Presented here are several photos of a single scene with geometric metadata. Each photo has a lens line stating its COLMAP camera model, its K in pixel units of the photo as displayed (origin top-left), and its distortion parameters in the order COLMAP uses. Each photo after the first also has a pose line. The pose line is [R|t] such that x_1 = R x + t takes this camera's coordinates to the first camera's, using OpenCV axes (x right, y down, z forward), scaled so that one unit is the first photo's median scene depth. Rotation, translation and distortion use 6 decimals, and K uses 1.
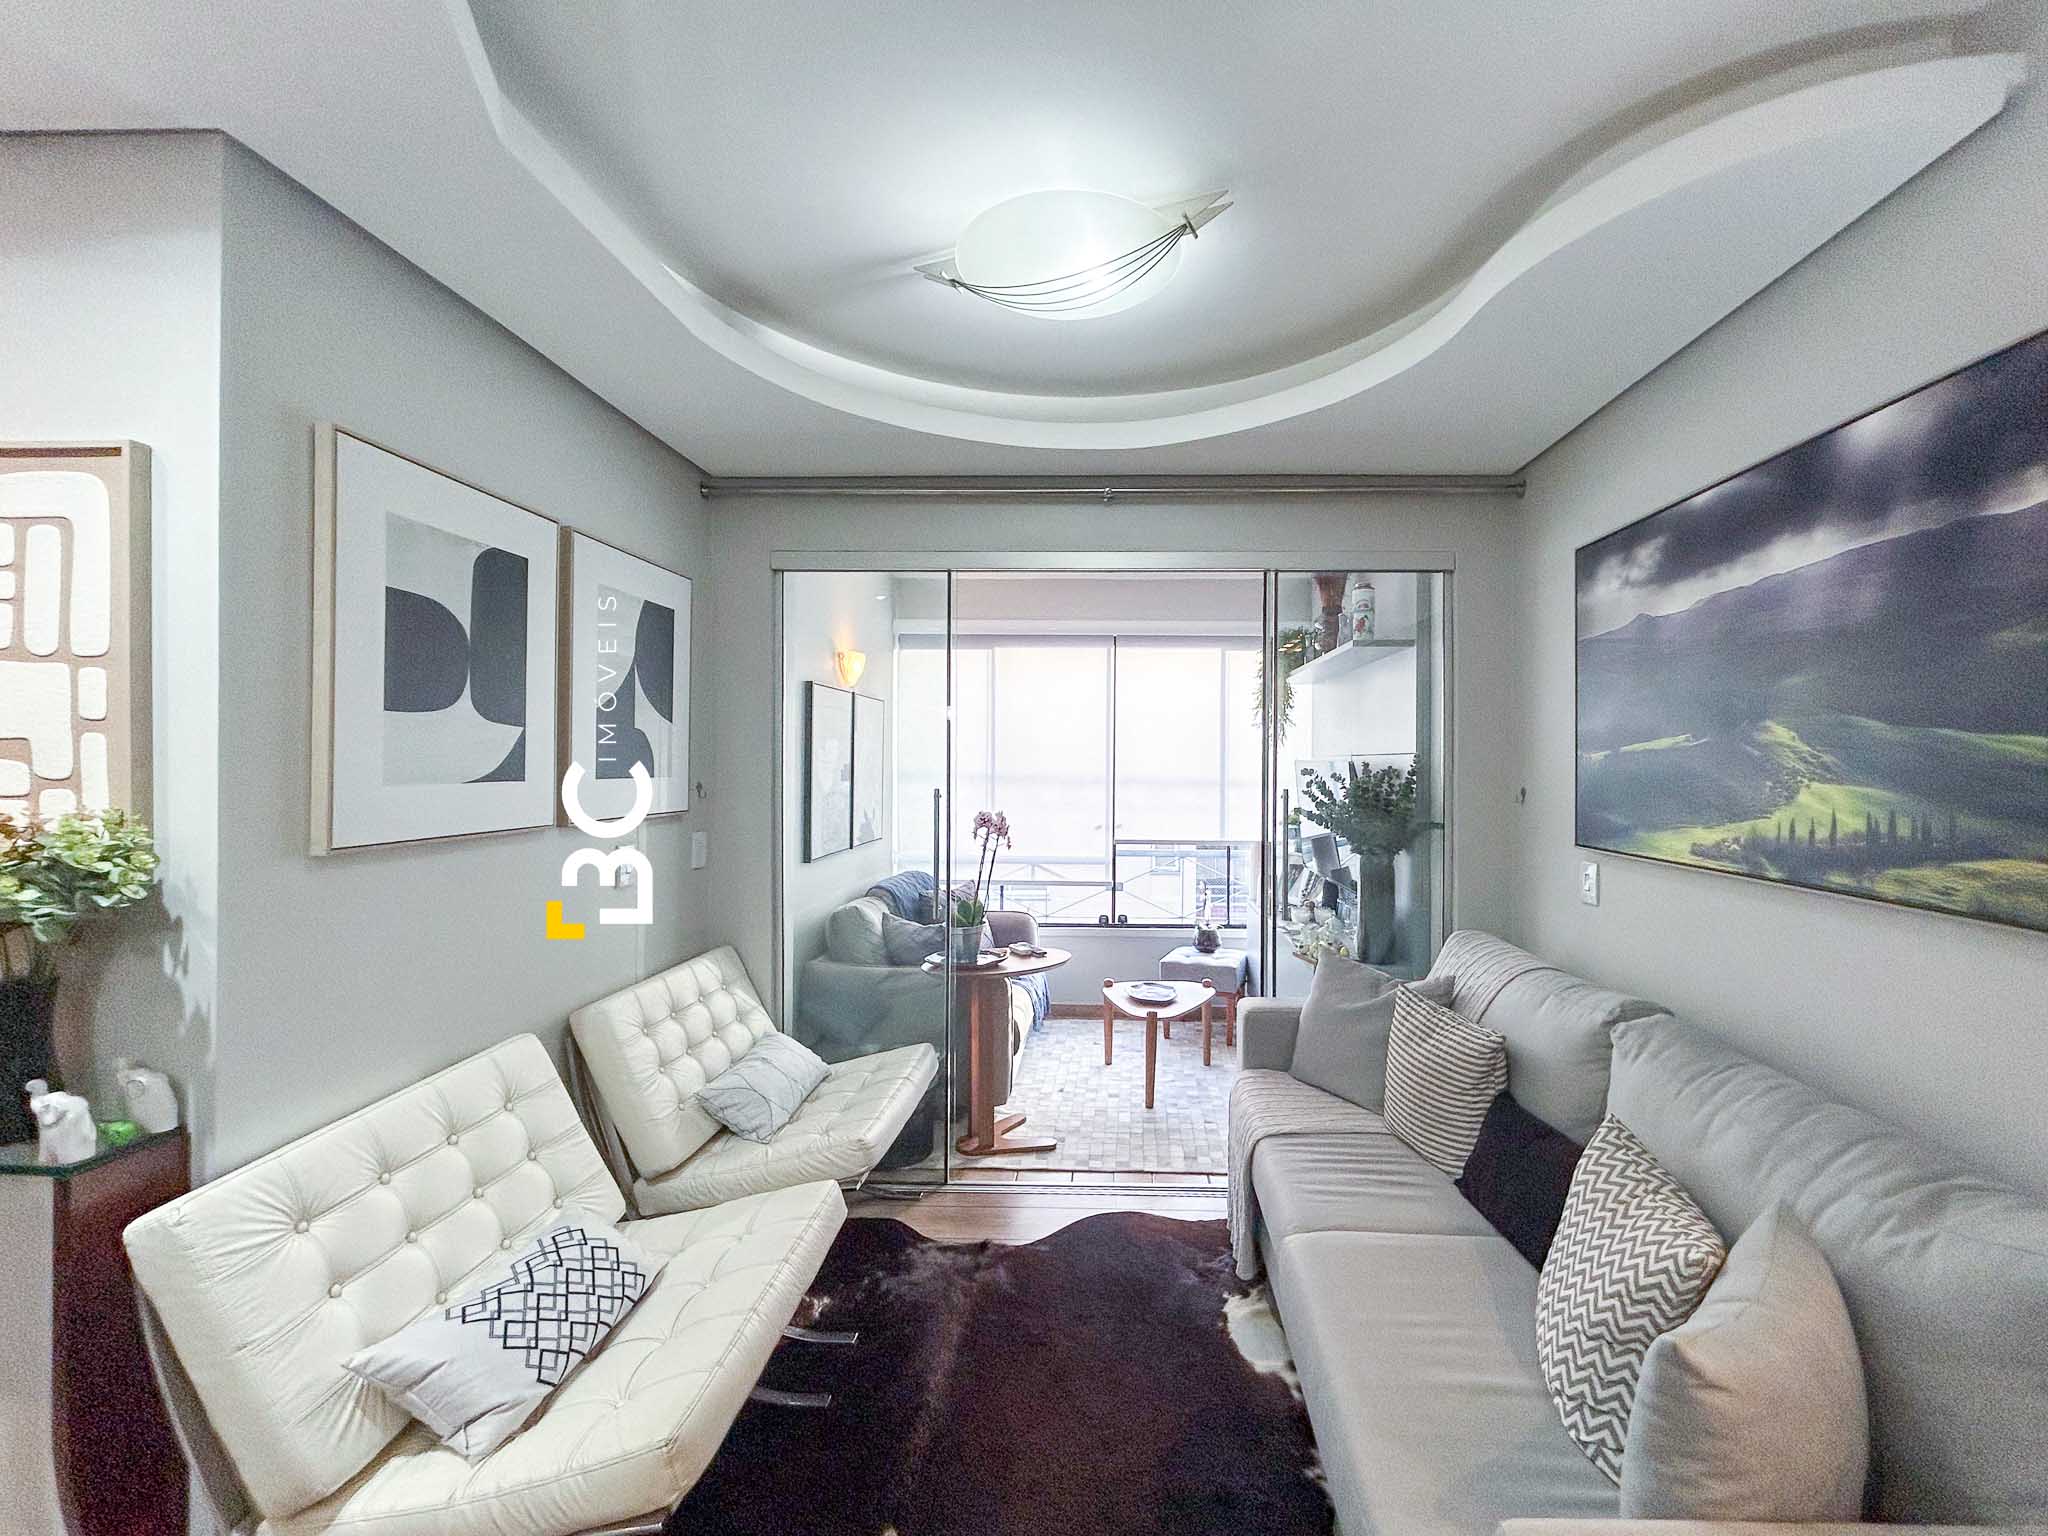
lens RADIAL K [[849.3, 0, 1105.1], [0, 849.3, 758.5], [0, 0, 1]] dist [0.004273, -0.001563]
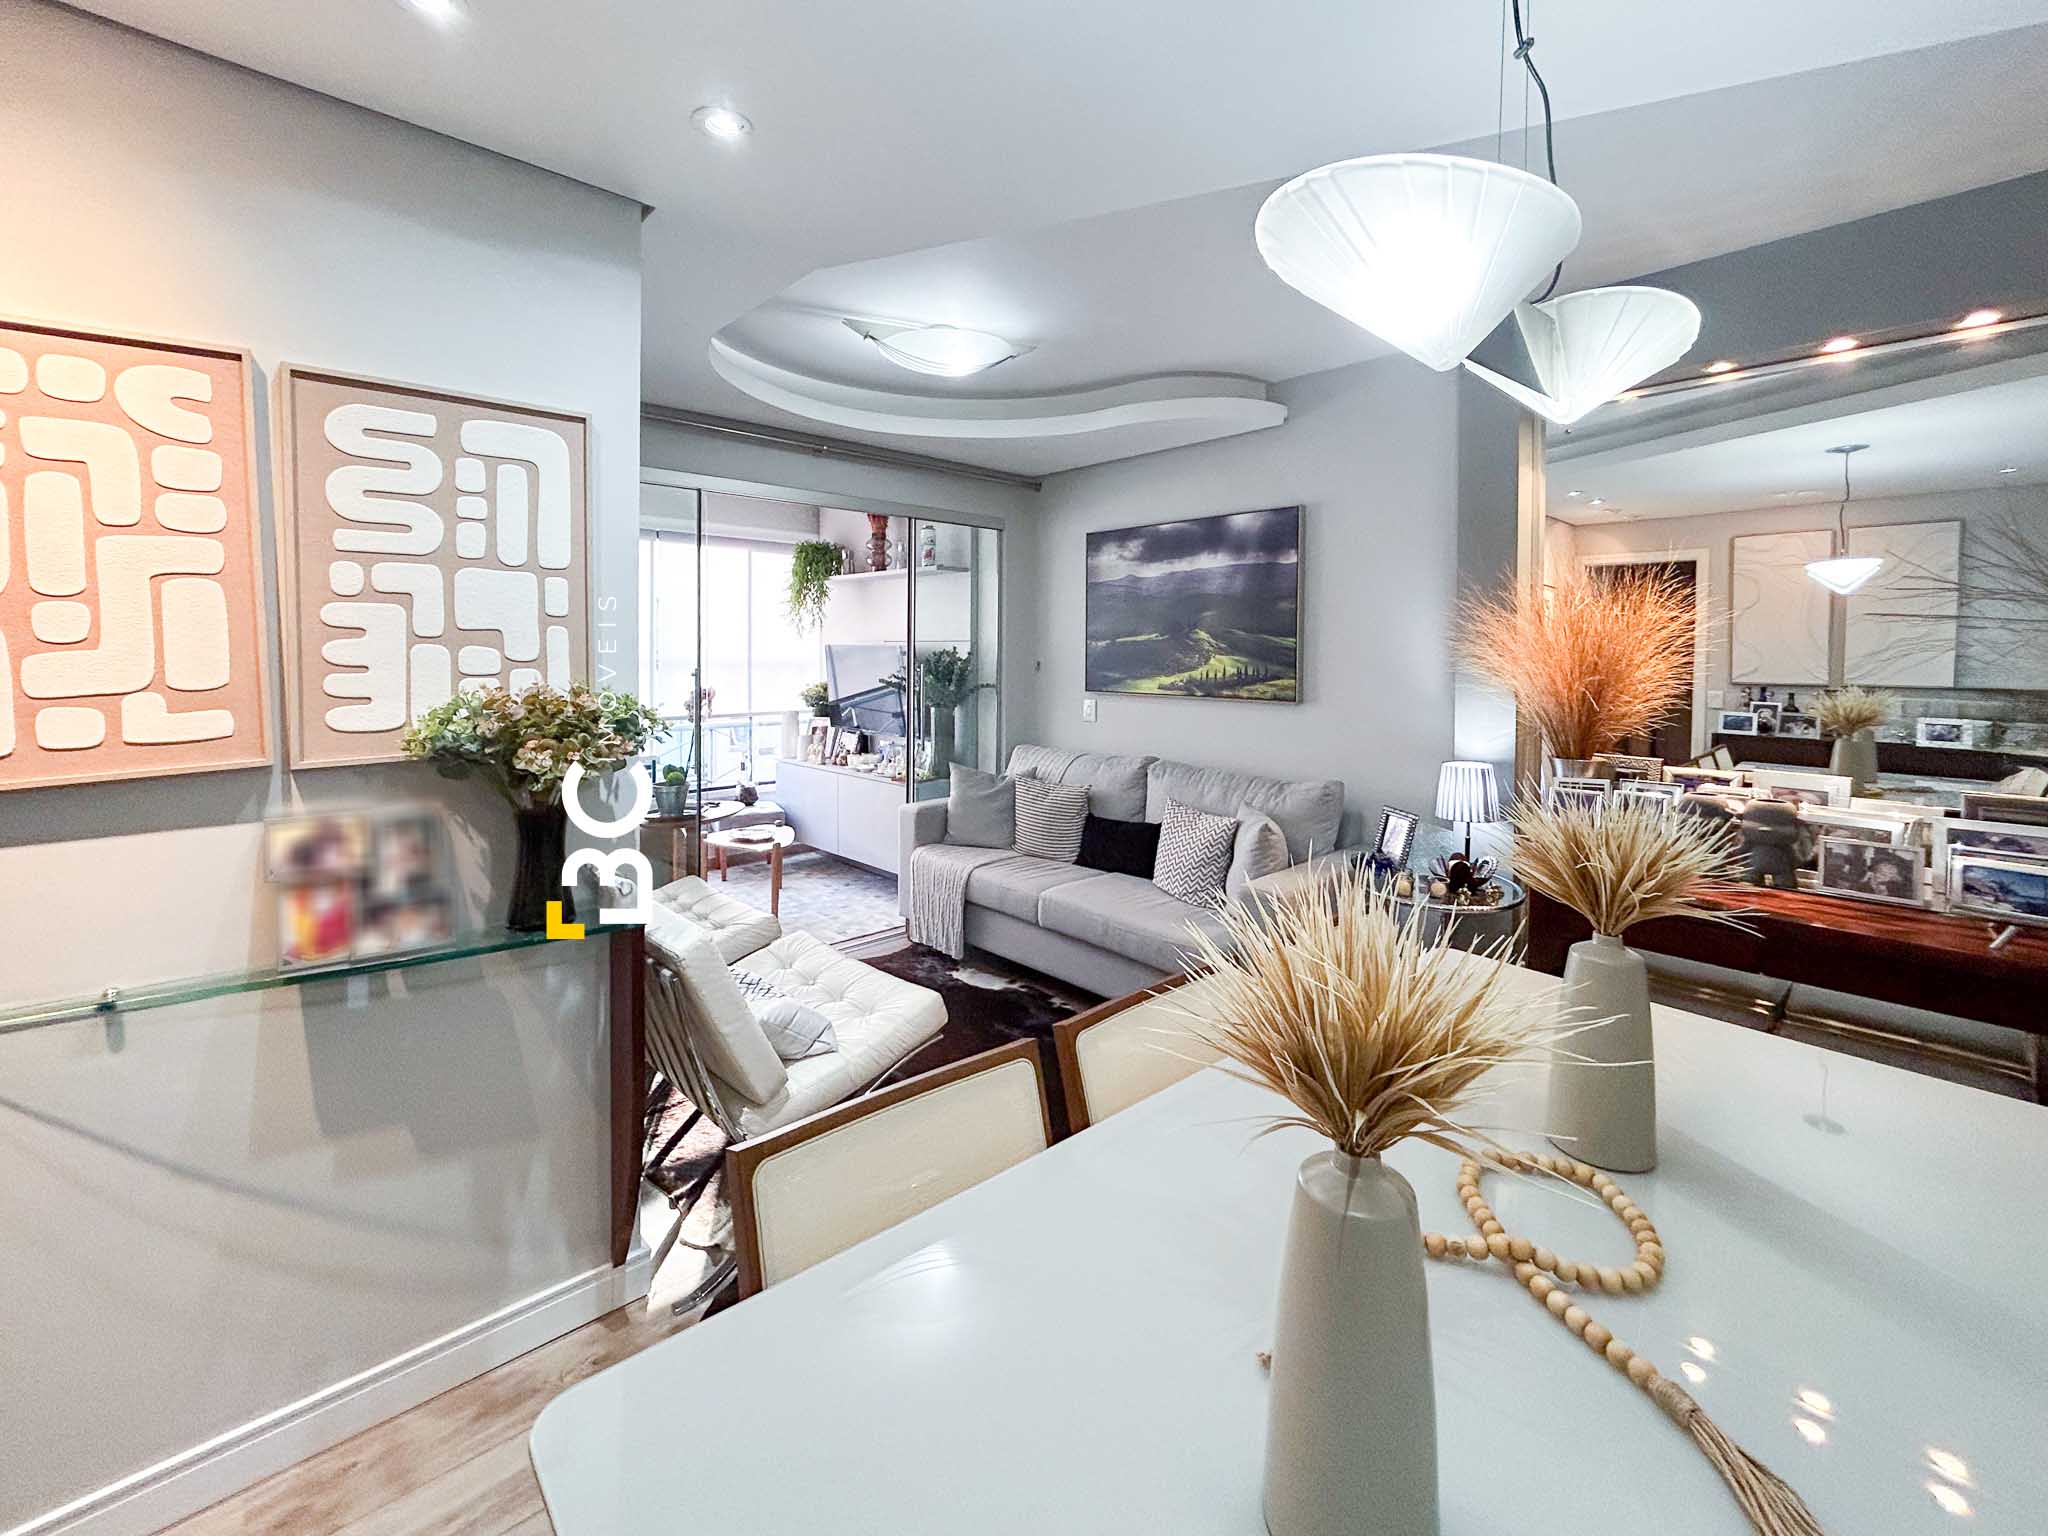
lens RADIAL K [[849.3, 0, 1037.7], [0, 849.3, 681.0], [0, 0, 1]] dist [0.004273, -0.001563]
pose [[0.725827, -0.028345, 0.687293, -0.916072], [-0.002556, 0.999033, 0.043901, -0.002835], [-0.687872, -0.033621, 0.725053, -0.325705]]
